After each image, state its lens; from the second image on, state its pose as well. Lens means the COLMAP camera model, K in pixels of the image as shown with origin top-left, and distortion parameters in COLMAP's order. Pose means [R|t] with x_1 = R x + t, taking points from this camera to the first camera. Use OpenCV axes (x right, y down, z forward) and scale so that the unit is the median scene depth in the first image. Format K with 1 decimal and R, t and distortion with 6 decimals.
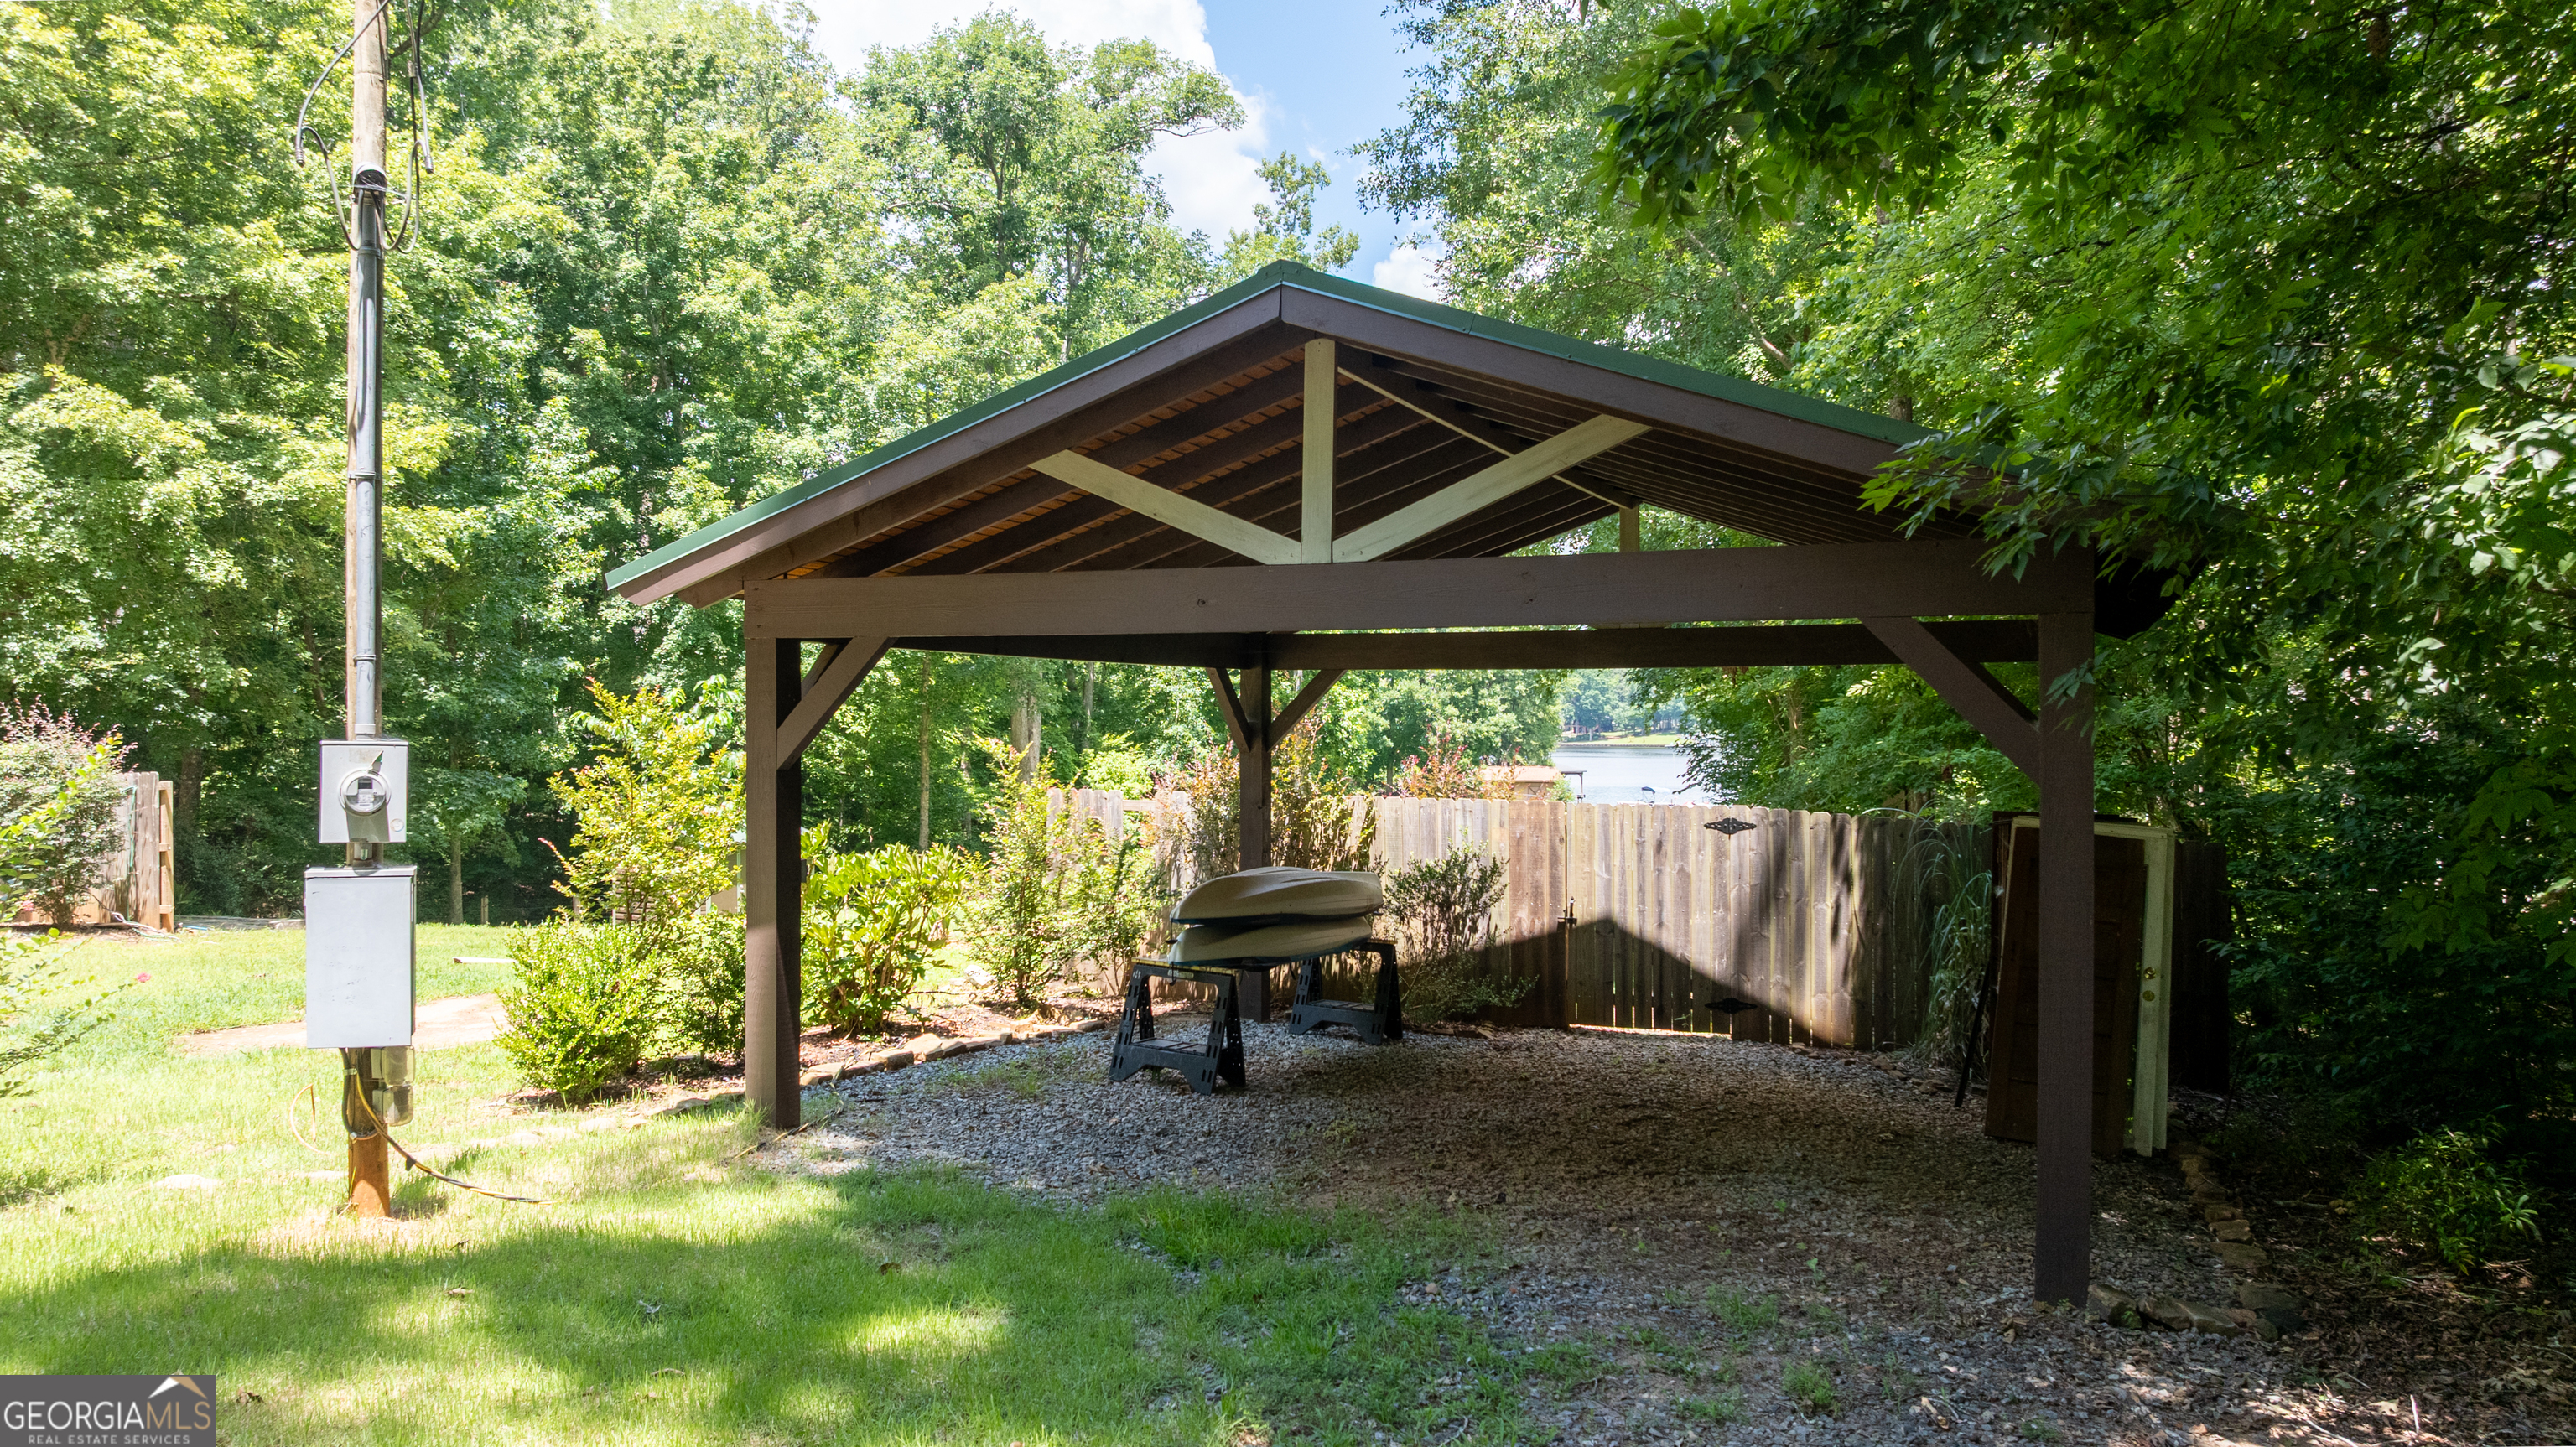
lens RADIAL K [[1841.2, 0, 1280.7], [0, 1841.2, 687.0], [0, 0, 1]] dist [-0.004697, -0.001823]
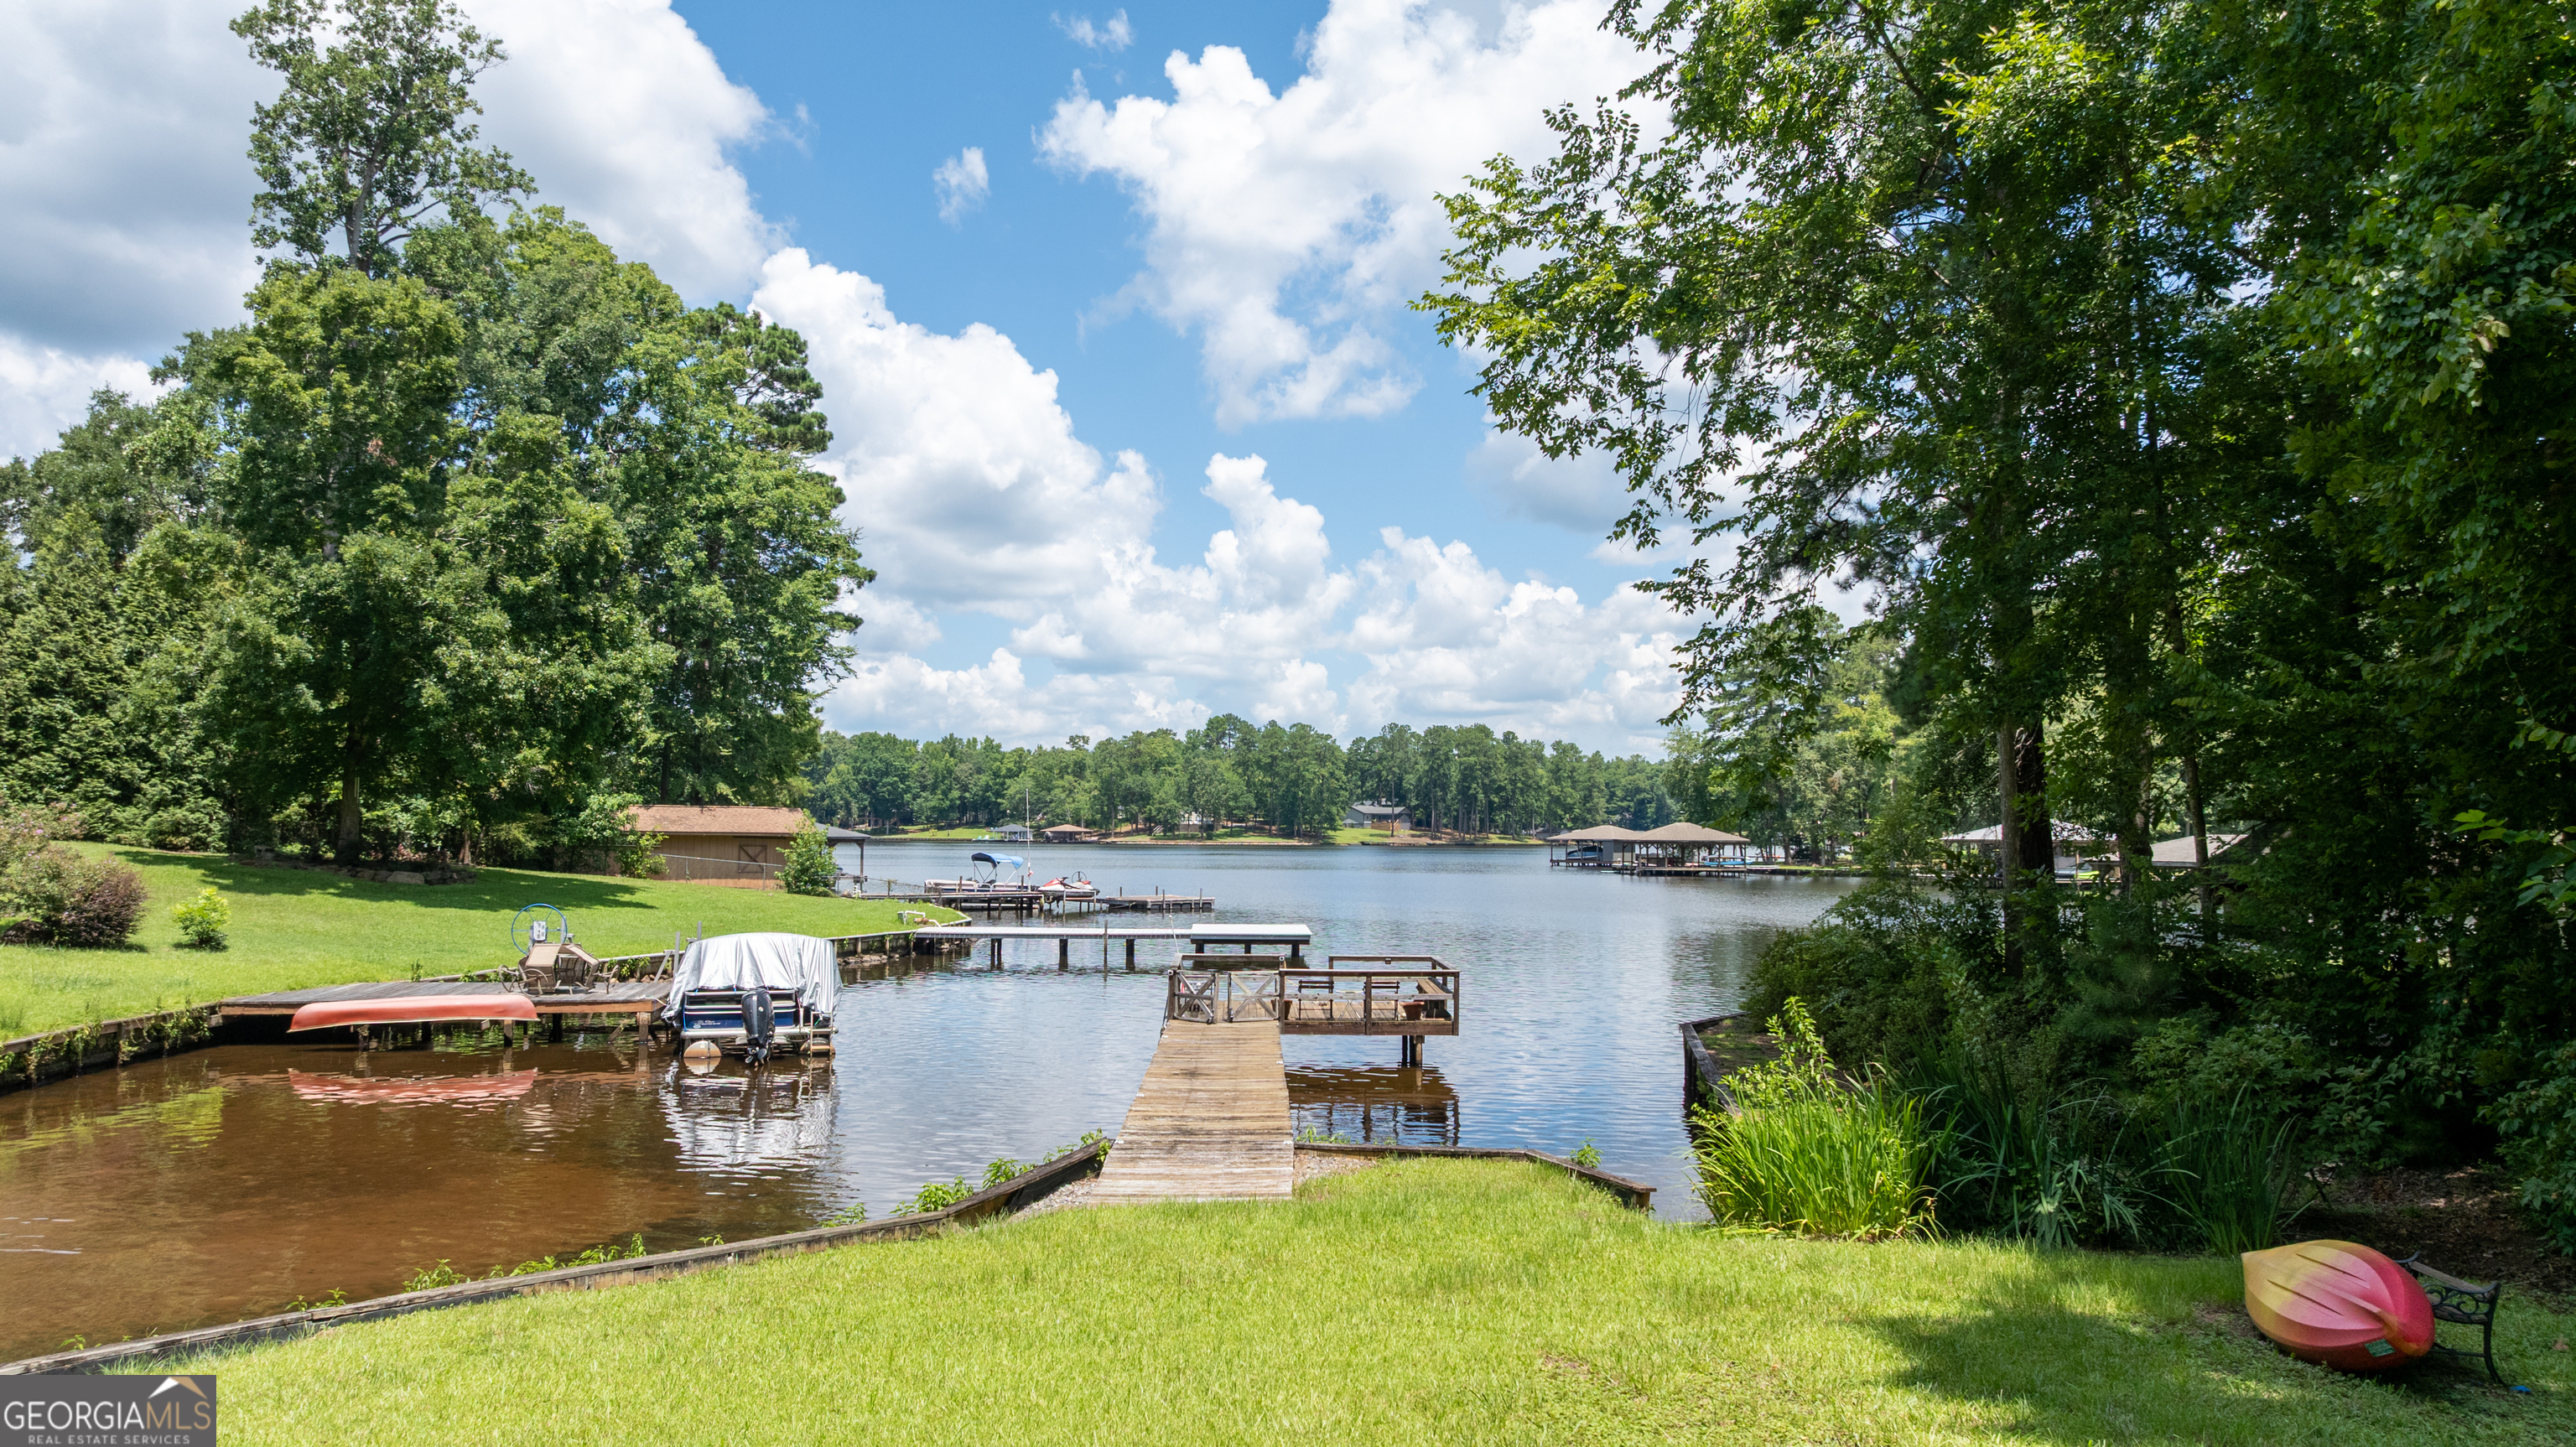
lens RADIAL K [[1813.9, 0, 1288.0], [0, 1813.9, 723.5], [0, 0, 1]] dist [-0.026971, -0.001640]
pose [[0.927773, 0.025062, 0.372303, 0.298956], [-0.010404, 0.999092, -0.041326, 0.133081], [-0.373000, 0.034468, 0.927191, 1.668179]]
